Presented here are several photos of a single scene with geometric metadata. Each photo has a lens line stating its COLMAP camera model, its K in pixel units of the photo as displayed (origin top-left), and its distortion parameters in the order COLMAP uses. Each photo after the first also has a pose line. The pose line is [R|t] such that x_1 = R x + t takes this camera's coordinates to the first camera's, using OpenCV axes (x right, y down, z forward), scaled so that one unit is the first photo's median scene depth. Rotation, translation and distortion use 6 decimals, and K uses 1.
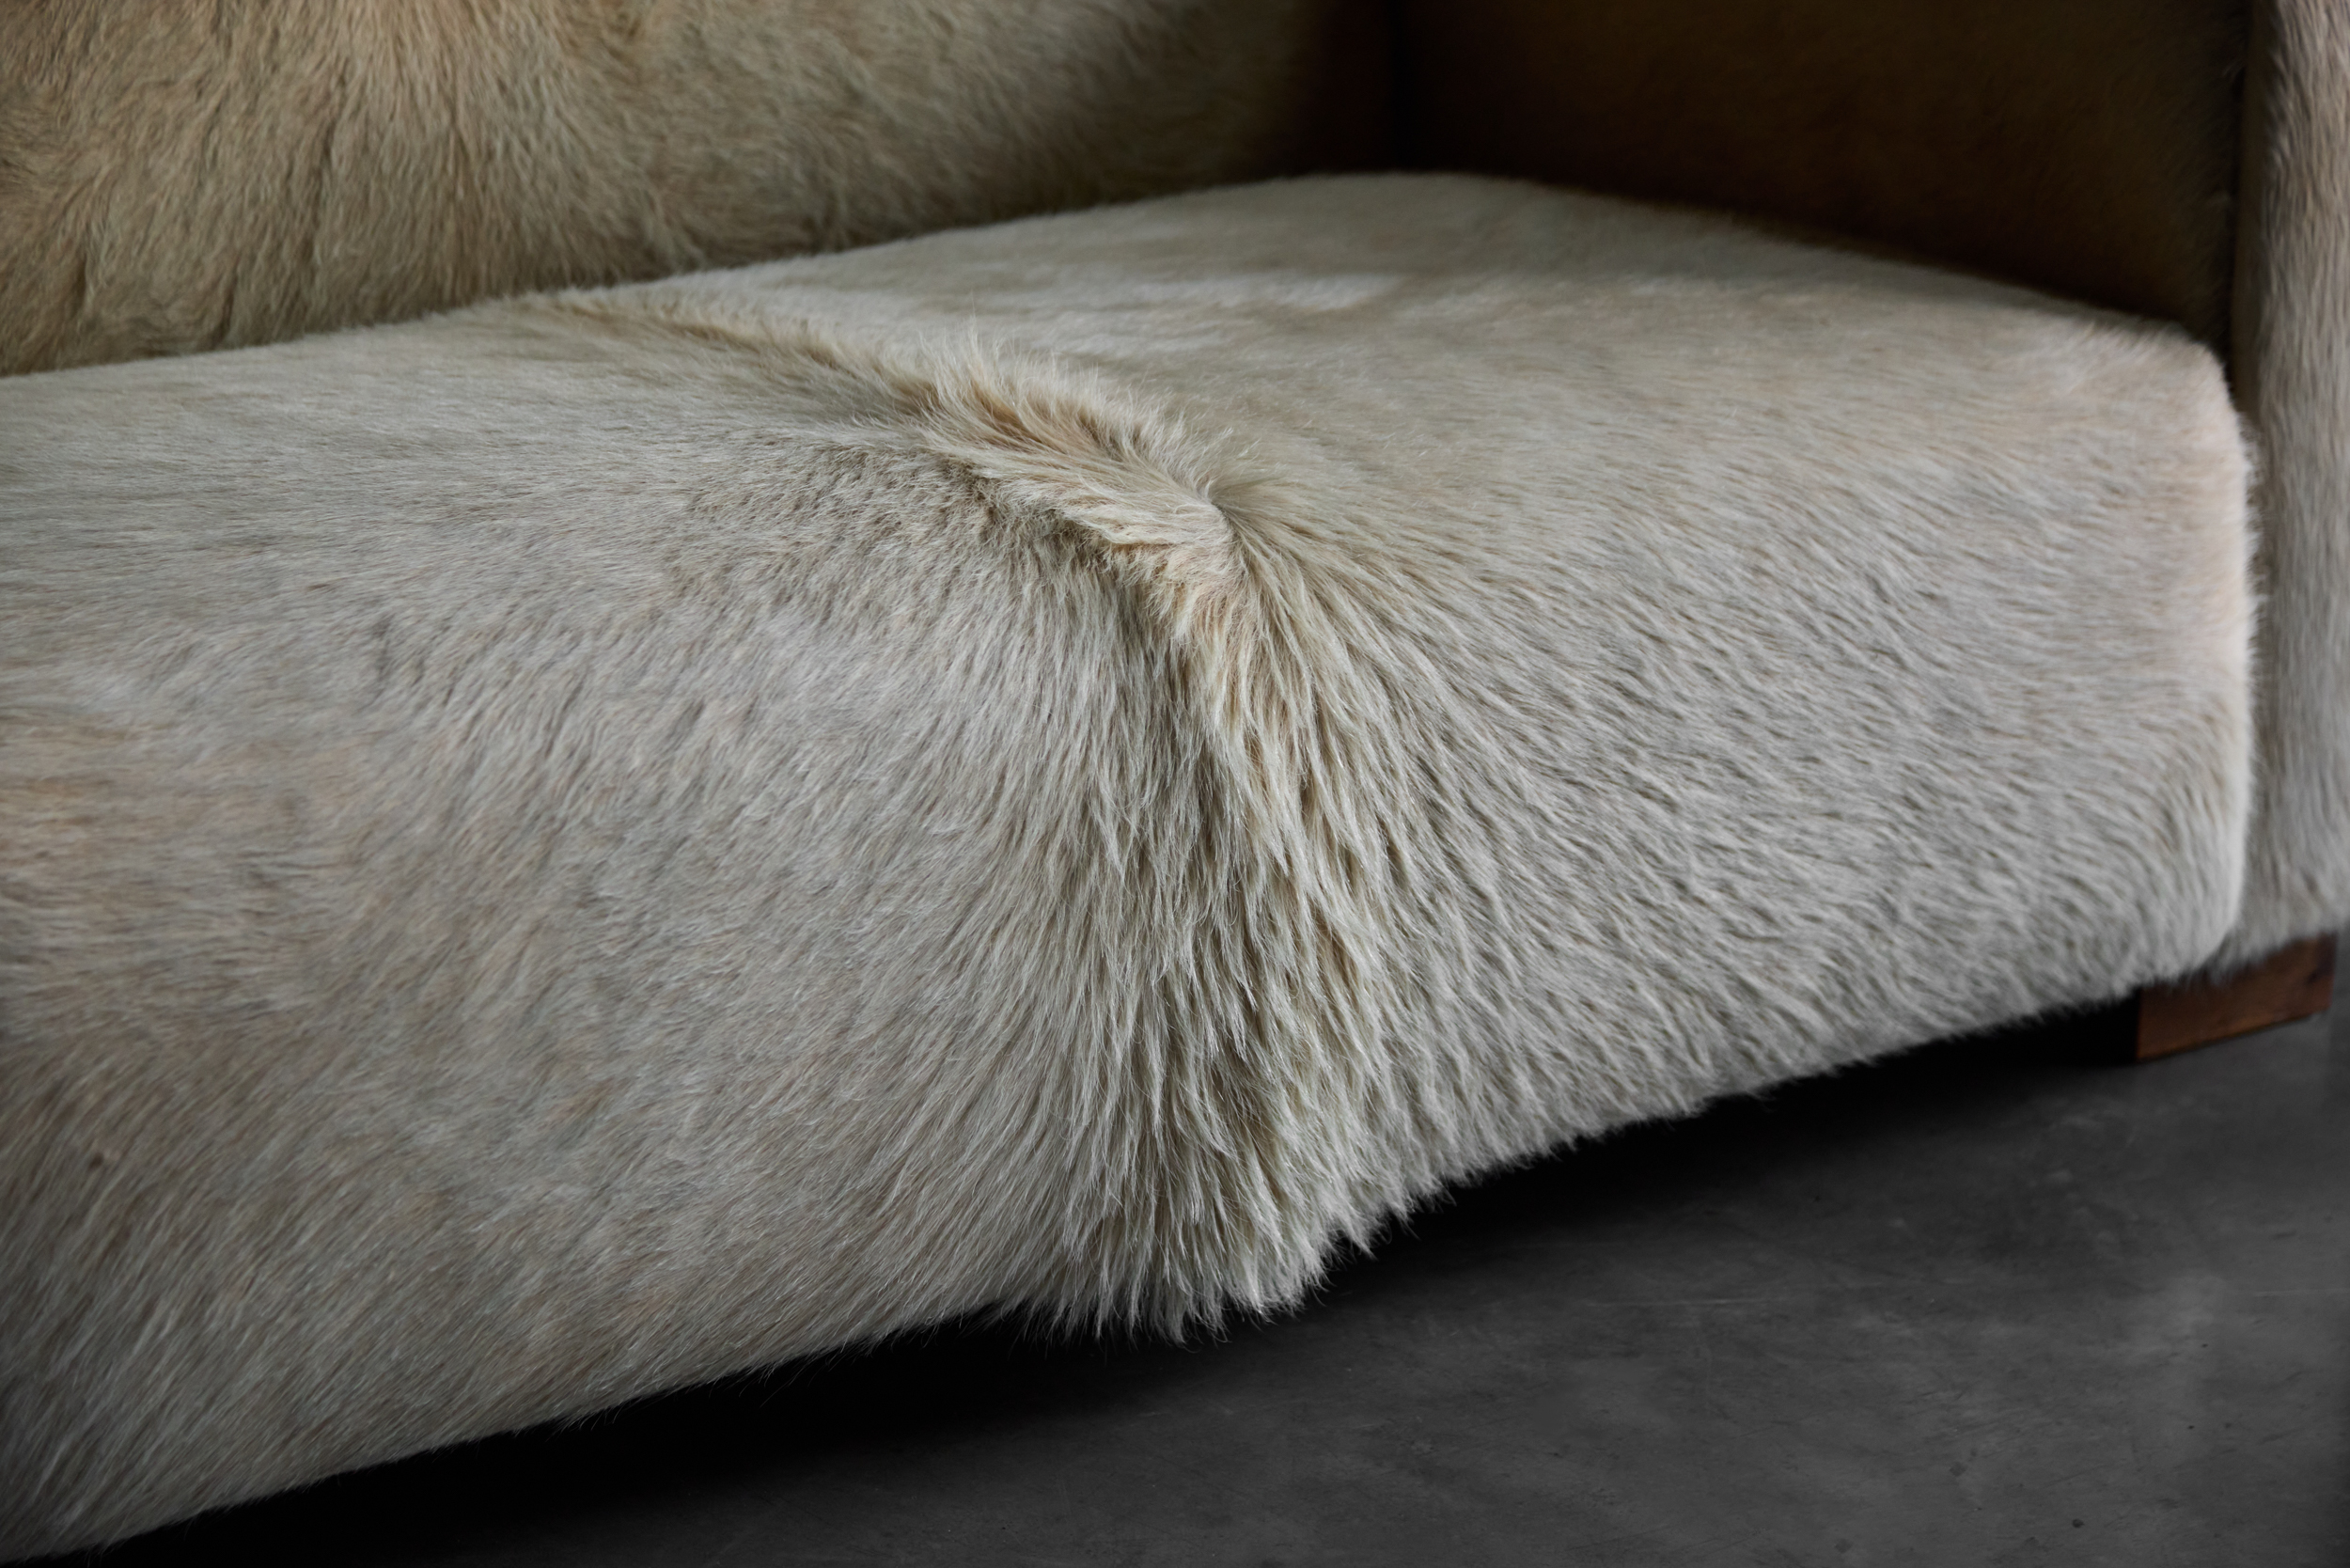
lens RADIAL K [[6983.4, 0, 1366.2], [0, 6983.4, 781.9], [0, 0, 1]] dist [0.087870, 0.000000]
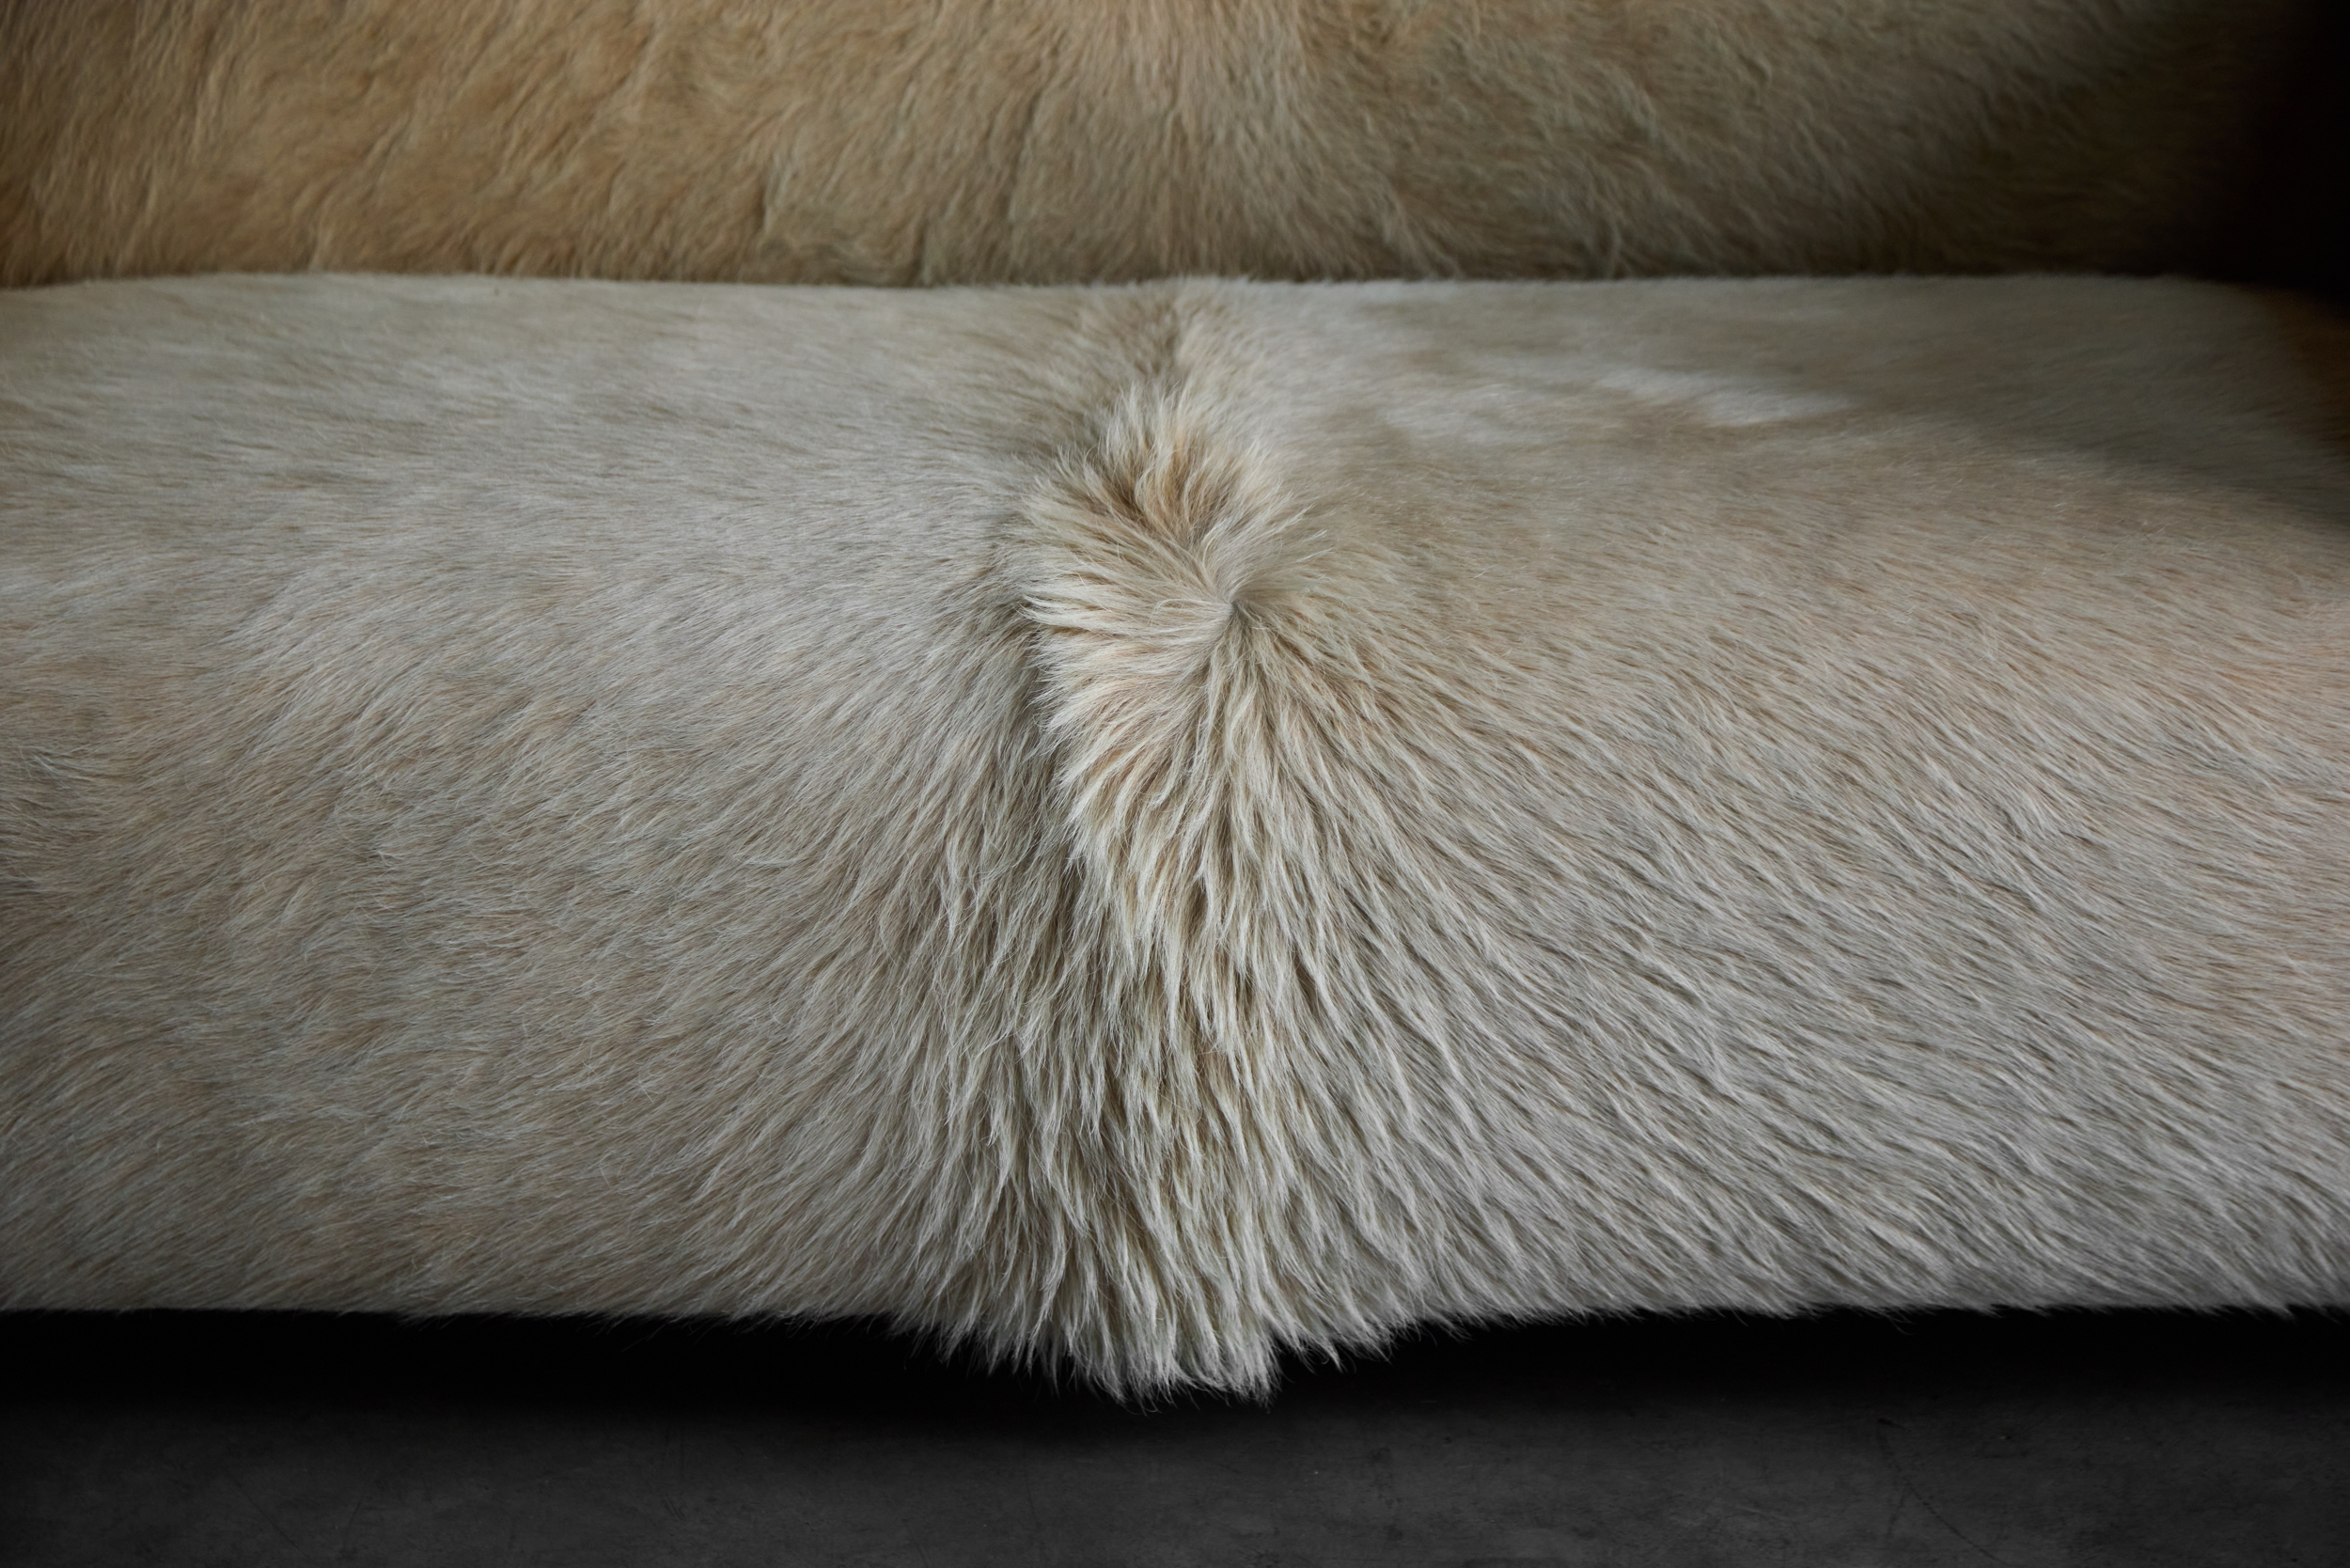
lens RADIAL K [[6947.0, 0, 1223.5], [0, 6947.0, 744.1], [0, 0, 1]] dist [-0.002410, 0.000000]
pose [[0.769658, 0.203285, -0.605229, 0.579124], [-0.171328, 0.978948, 0.110935, -0.128786], [0.615039, 0.018310, 0.788284, 0.202119]]
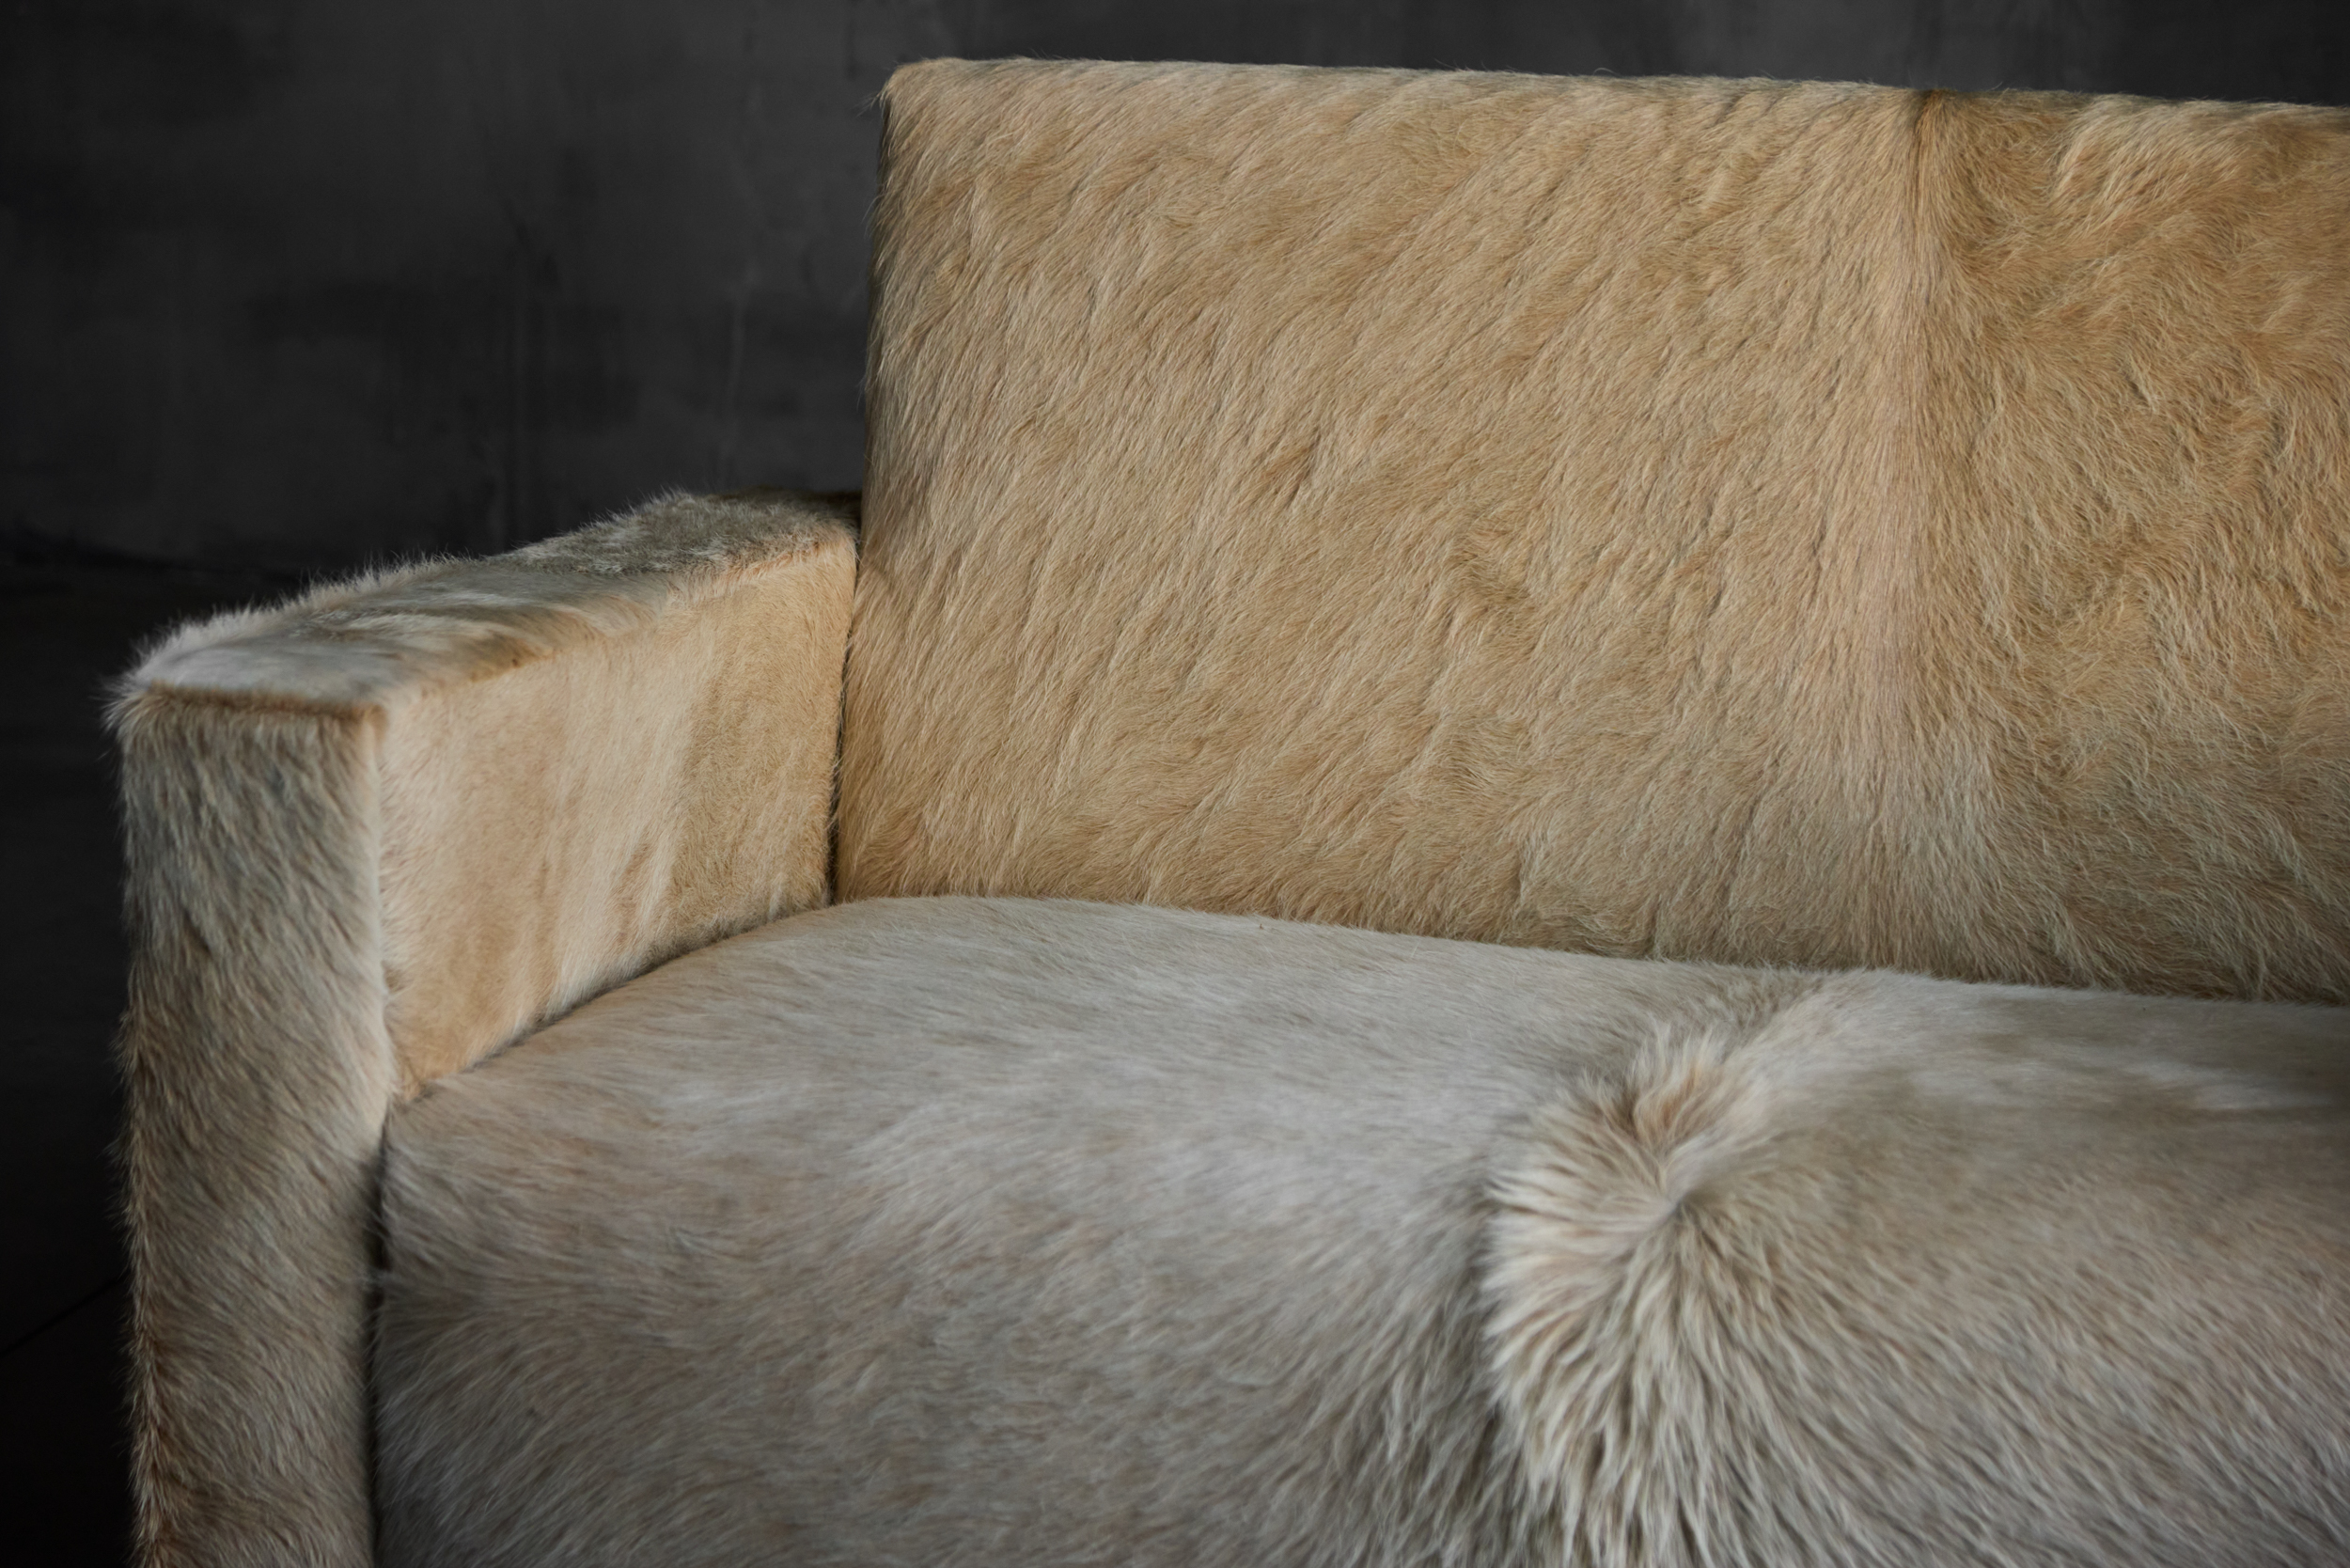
lens RADIAL K [[6964.3, 0, 1152.0], [0, 6964.3, 794.1], [0, 0, 1]] dist [0.017656, 0.000000]
pose [[0.520765, 0.171141, -0.836370, 0.871987], [-0.240188, 0.969497, 0.048829, -0.138593], [0.819215, 0.175458, 0.545986, 0.279337]]
